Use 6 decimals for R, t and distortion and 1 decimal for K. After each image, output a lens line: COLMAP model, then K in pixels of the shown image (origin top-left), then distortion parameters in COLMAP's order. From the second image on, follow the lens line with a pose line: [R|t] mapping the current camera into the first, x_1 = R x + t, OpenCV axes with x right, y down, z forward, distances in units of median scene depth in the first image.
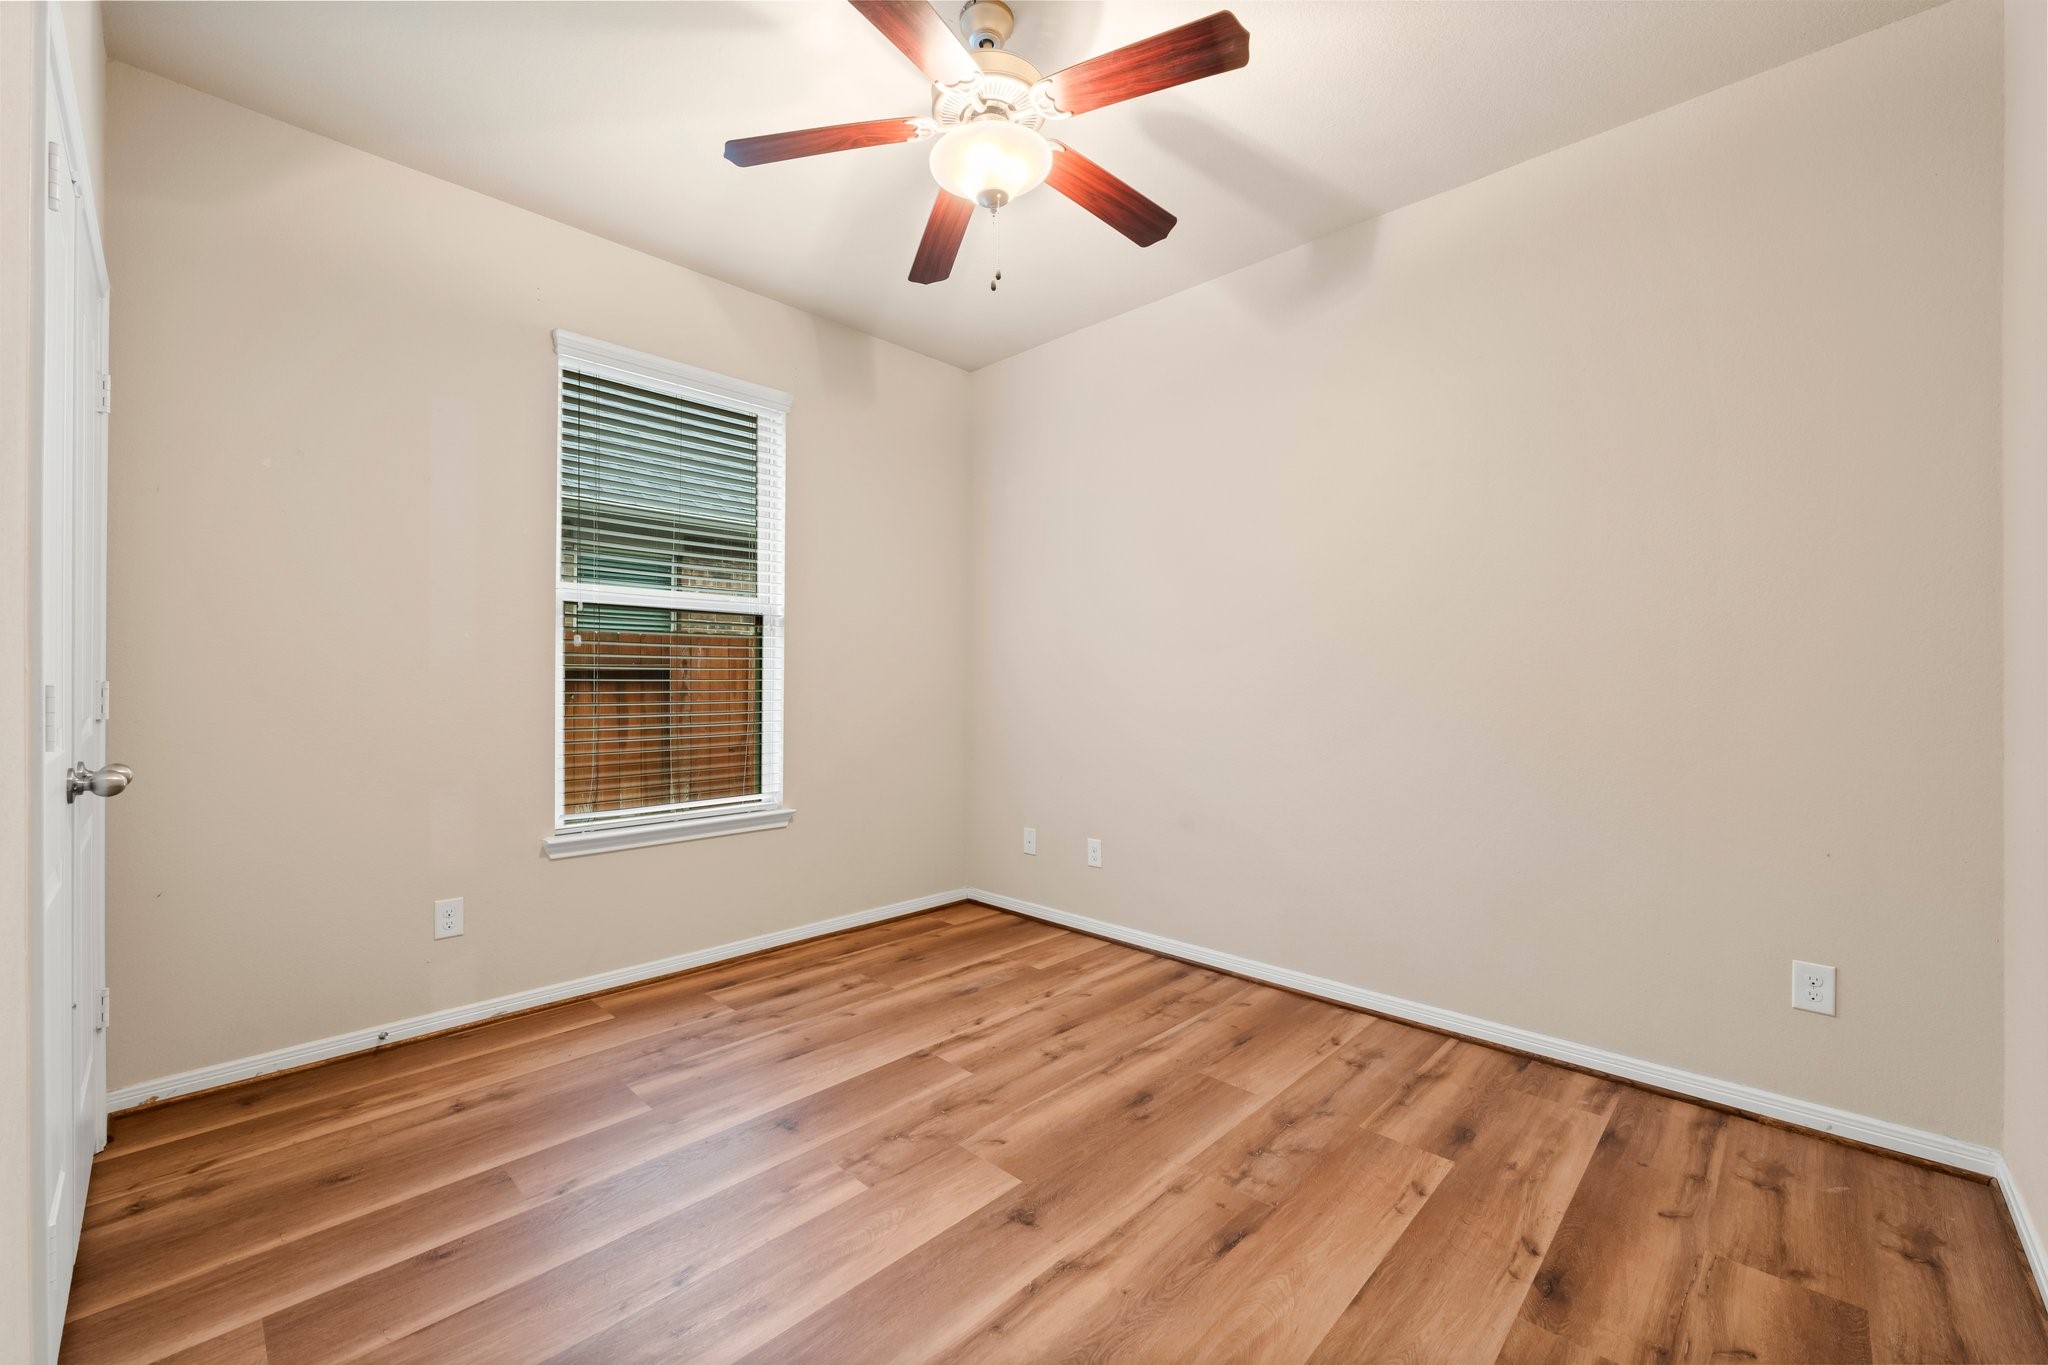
lens RADIAL K [[830.4, 0, 1030.8], [0, 830.4, 681.9], [0, 0, 1]] dist [-0.002388, -0.001508]
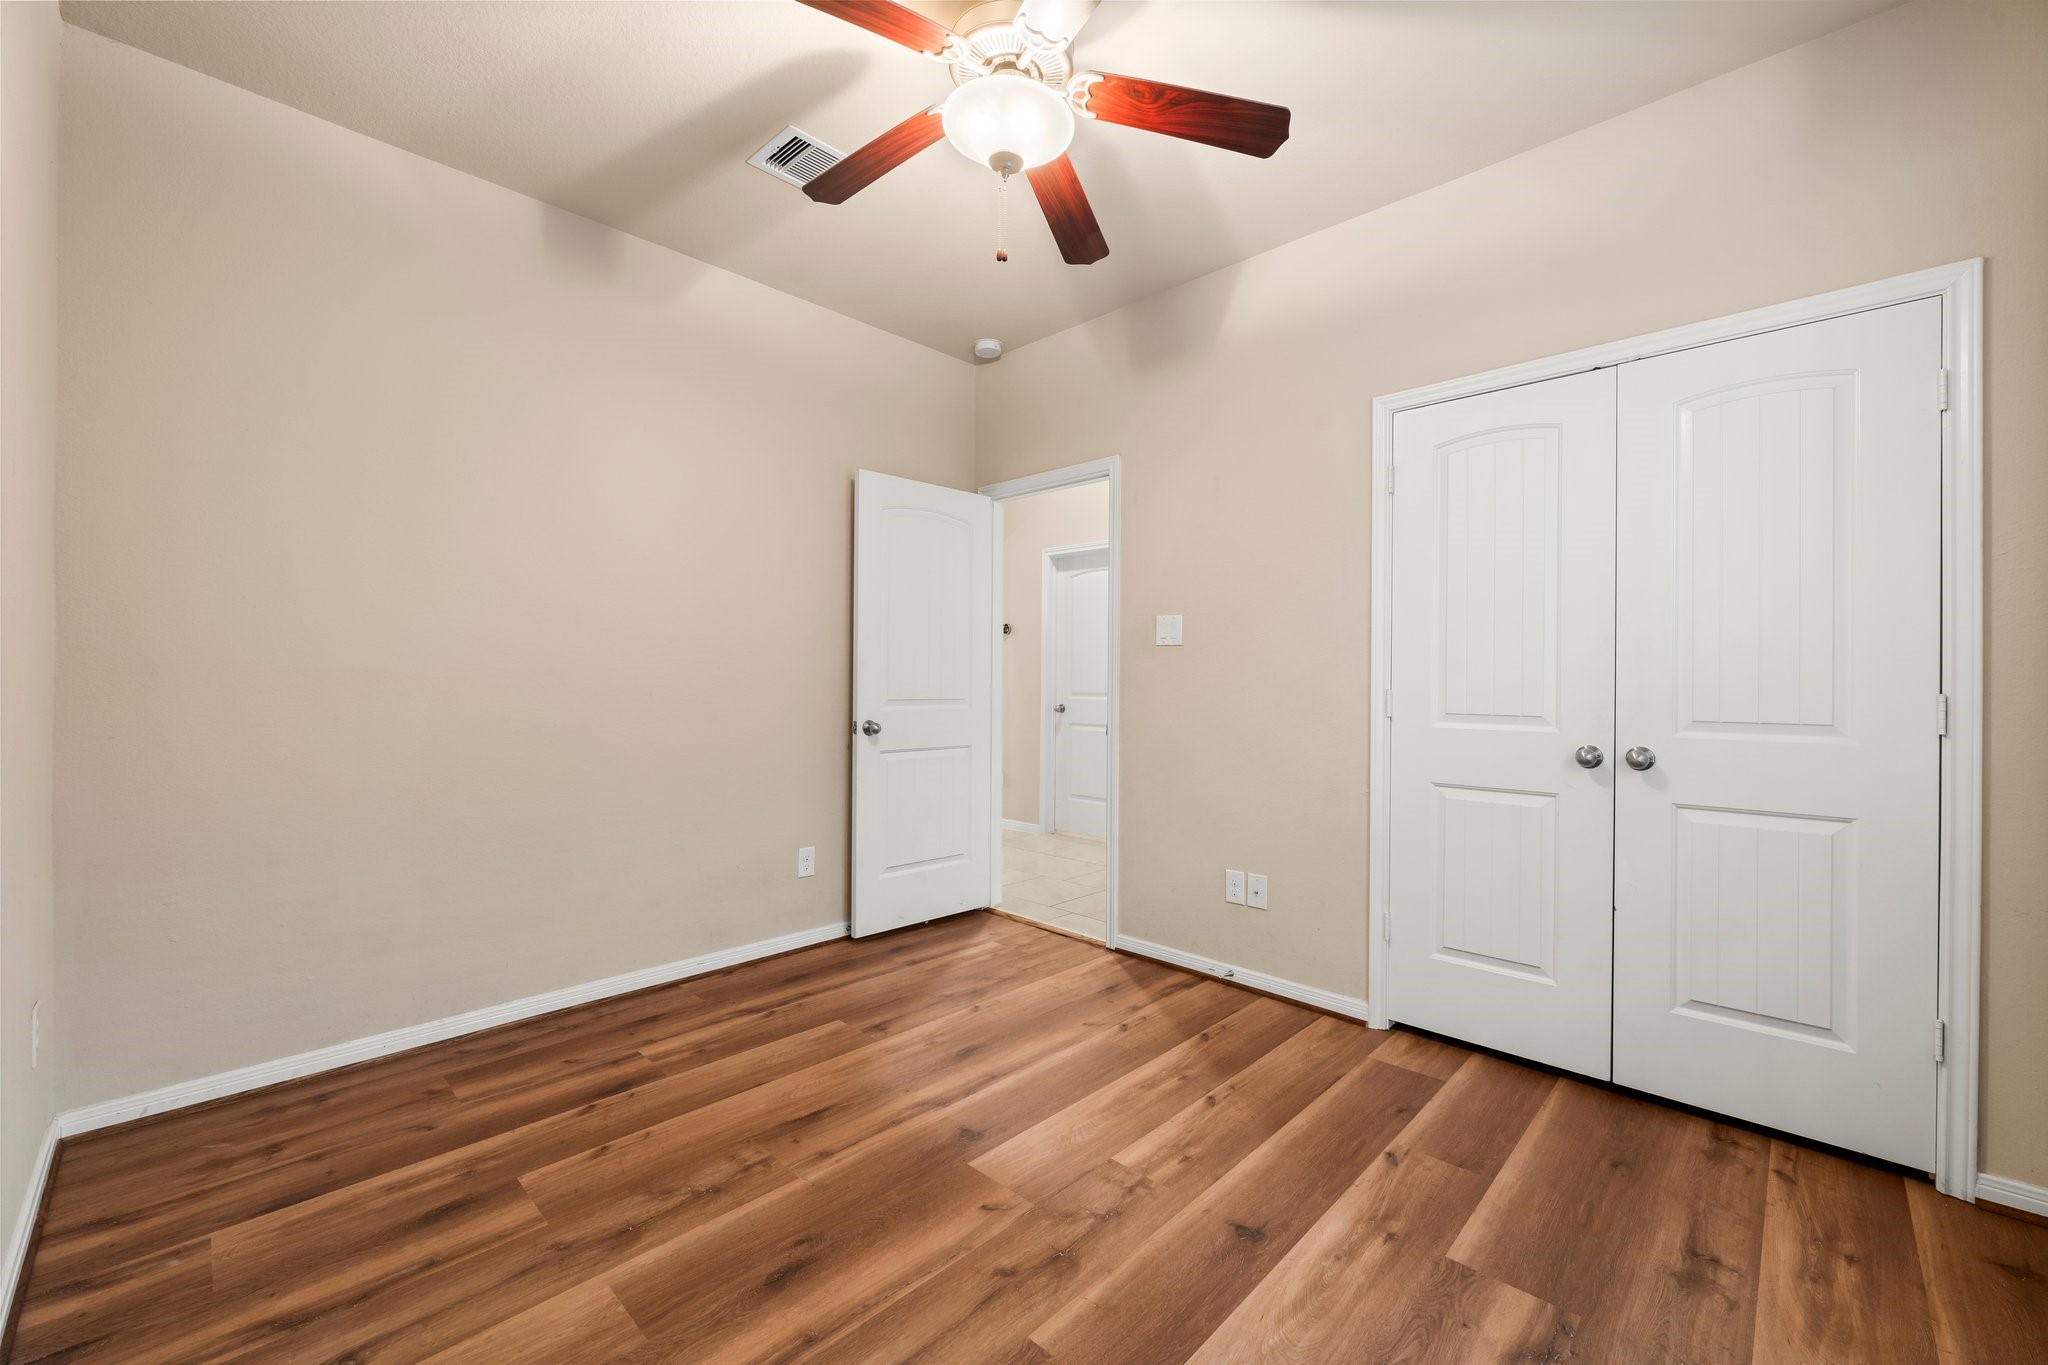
lens RADIAL K [[830.4, 0, 1077.6], [0, 830.4, 678.0], [0, 0, 1]] dist [-0.002388, -0.001508]
pose [[-0.998585, -0.010776, -0.052067, -0.083916], [-0.010600, 0.999937, -0.003644, -0.007455], [0.052103, -0.003087, -0.998637, 1.952524]]
